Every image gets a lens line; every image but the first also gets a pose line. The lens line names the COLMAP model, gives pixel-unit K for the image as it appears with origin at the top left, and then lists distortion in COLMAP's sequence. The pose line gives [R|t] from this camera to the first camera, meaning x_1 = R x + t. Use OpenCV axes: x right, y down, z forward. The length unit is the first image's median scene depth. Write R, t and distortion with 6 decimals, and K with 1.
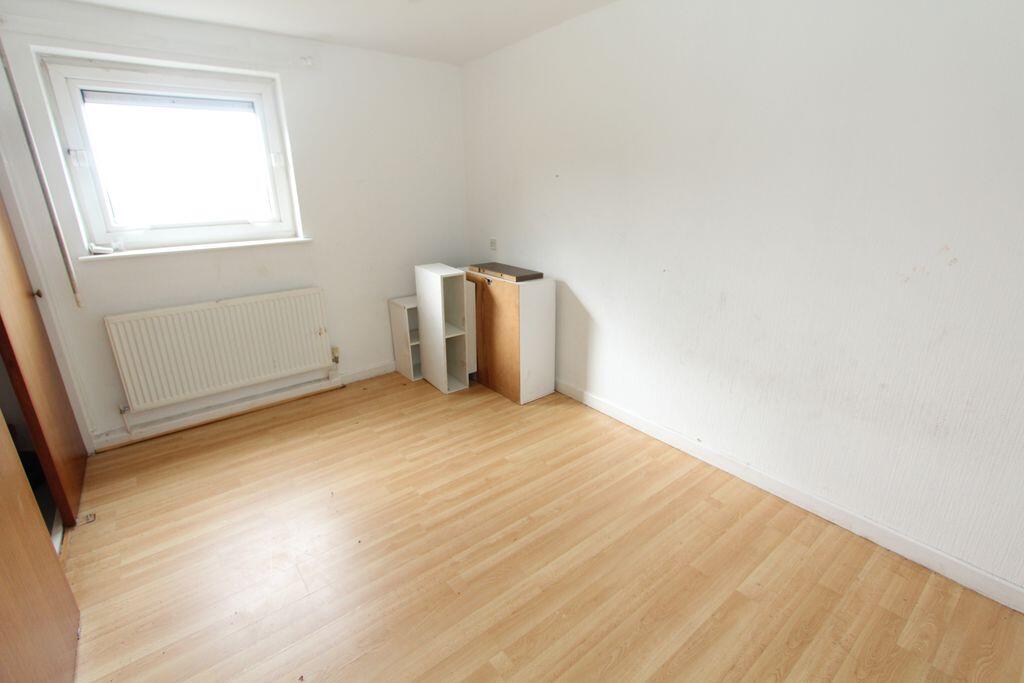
lens RADIAL K [[464.0, 0, 516.1], [0, 464.0, 328.0], [0, 0, 1]] dist [-0.002950, -0.000630]
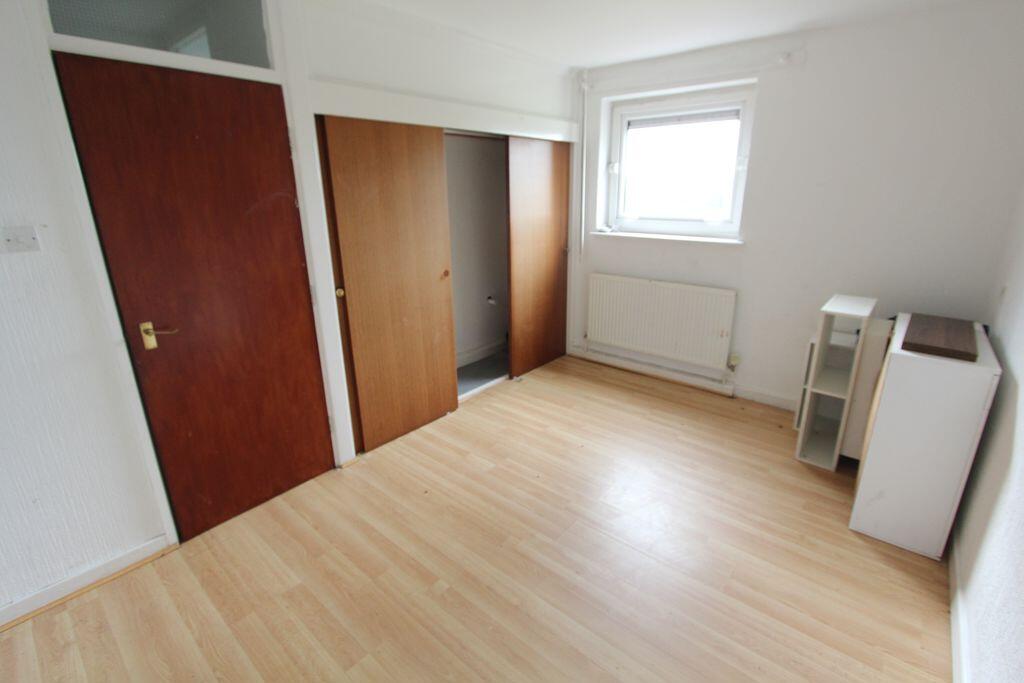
lens RADIAL K [[464.0, 0, 524.1], [0, 464.0, 325.0], [0, 0, 1]] dist [-0.002950, -0.000630]
pose [[0.224040, 0.289017, -0.930739, 0.465975], [-0.290333, 0.931447, 0.219350, -0.120051], [0.930330, 0.221081, 0.292592, 0.345871]]
